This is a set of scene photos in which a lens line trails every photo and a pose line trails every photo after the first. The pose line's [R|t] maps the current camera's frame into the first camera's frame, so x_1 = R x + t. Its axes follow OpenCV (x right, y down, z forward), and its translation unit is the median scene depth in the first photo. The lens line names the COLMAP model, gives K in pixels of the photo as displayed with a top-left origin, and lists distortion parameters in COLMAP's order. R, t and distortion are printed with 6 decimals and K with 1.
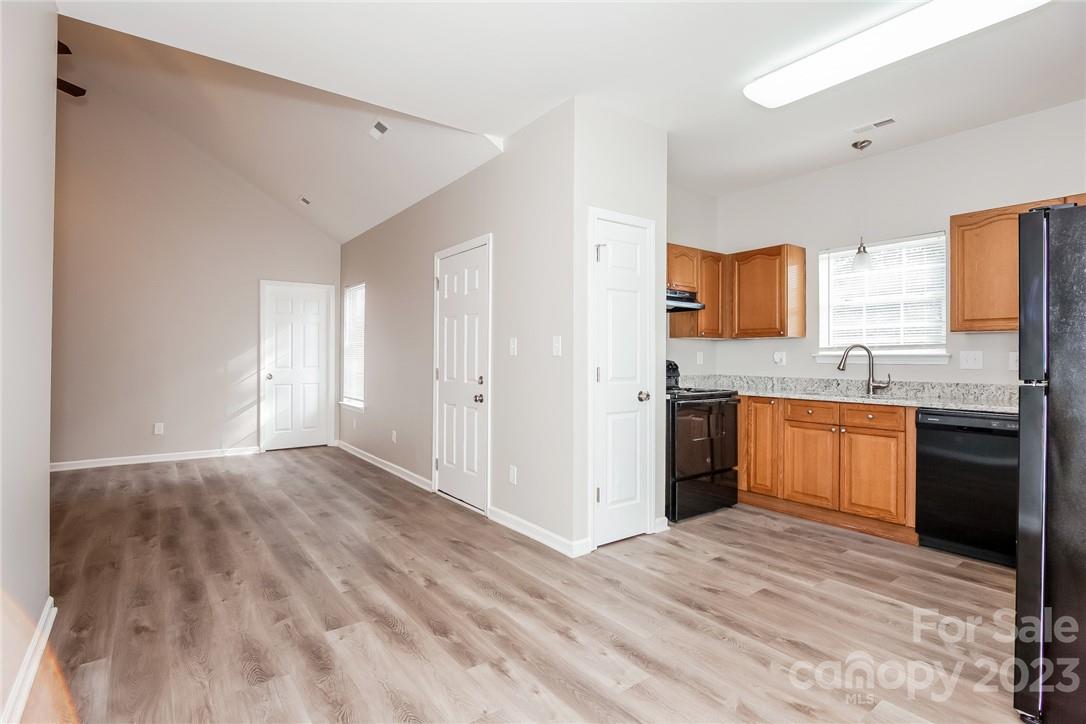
lens RADIAL K [[531.4, 0, 541.0], [0, 531.4, 359.1], [0, 0, 1]] dist [-0.013569, 0.000490]
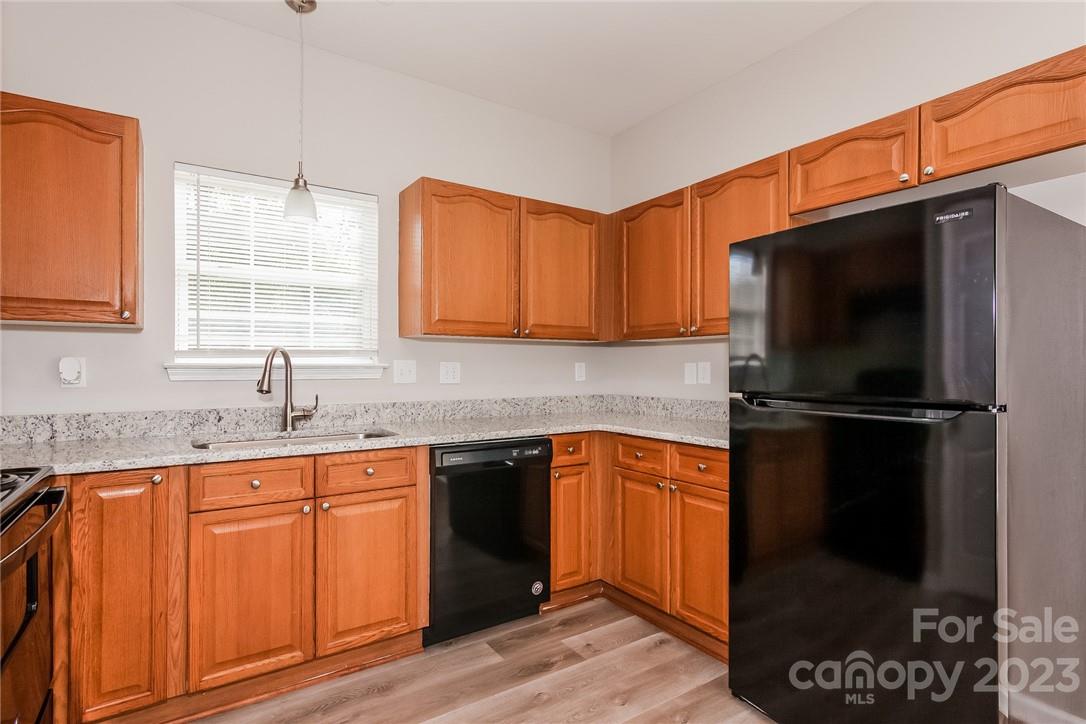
lens RADIAL K [[531.4, 0, 507.4], [0, 531.4, 362.2], [0, 0, 1]] dist [-0.013569, 0.000490]
pose [[0.079671, 0.005051, 0.996808, 0.047134], [0.003056, 0.999981, -0.005312, -0.007739], [-0.996816, 0.003469, 0.079655, 0.771552]]
